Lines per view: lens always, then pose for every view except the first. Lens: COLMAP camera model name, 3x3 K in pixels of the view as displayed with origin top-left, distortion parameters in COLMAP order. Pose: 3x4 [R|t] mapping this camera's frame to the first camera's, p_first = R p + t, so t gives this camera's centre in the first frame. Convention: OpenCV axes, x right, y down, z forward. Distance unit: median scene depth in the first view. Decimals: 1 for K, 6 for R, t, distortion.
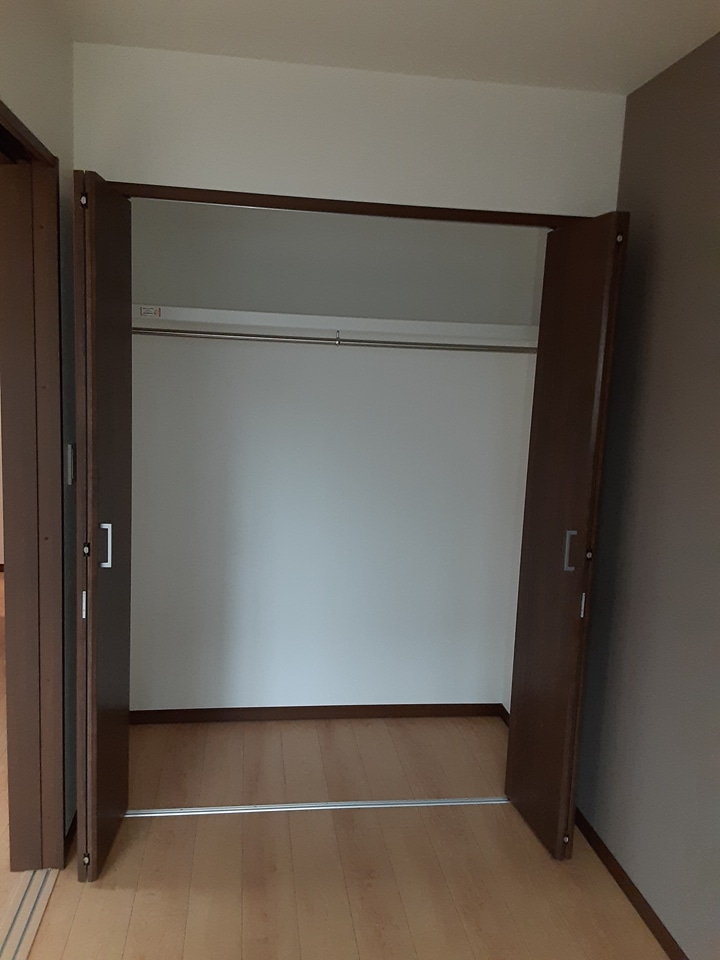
lens RADIAL K [[776.5, 0, 360.0], [0, 776.5, 480.0], [0, 0, 1]] dist [0.094223, -0.114203]
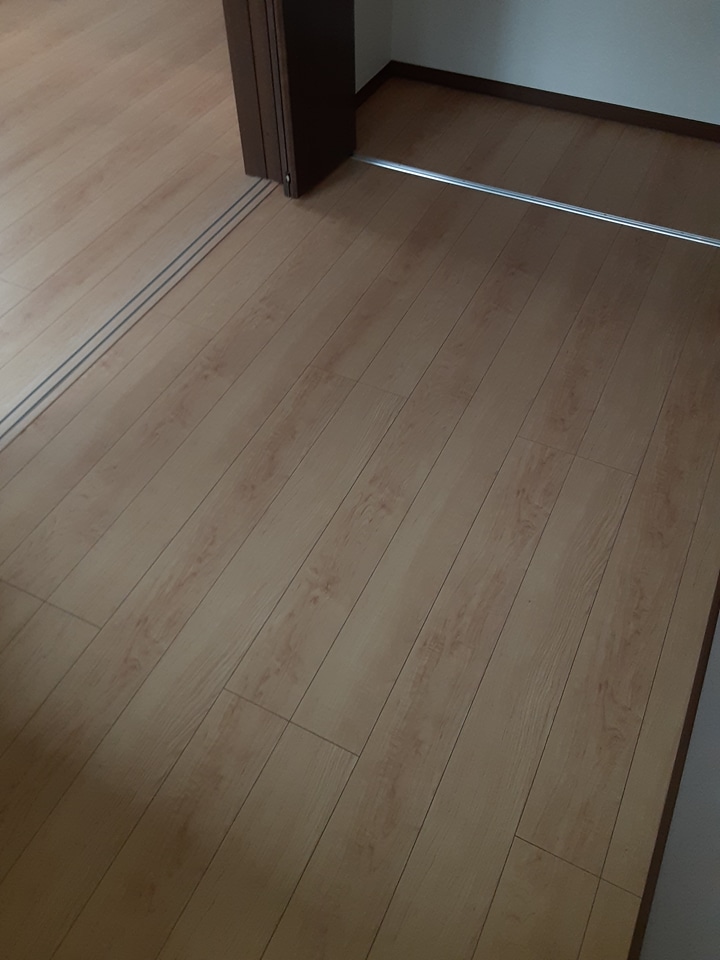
lens RADIAL K [[776.5, 0, 360.0], [0, 776.5, 480.0], [0, 0, 1]] dist [0.094223, -0.114203]
pose [[0.830782, 0.399017, -0.388056, 0.360353], [-0.038571, 0.736788, 0.675023, 0.013711], [0.555260, -0.545829, 0.627501, 0.072946]]
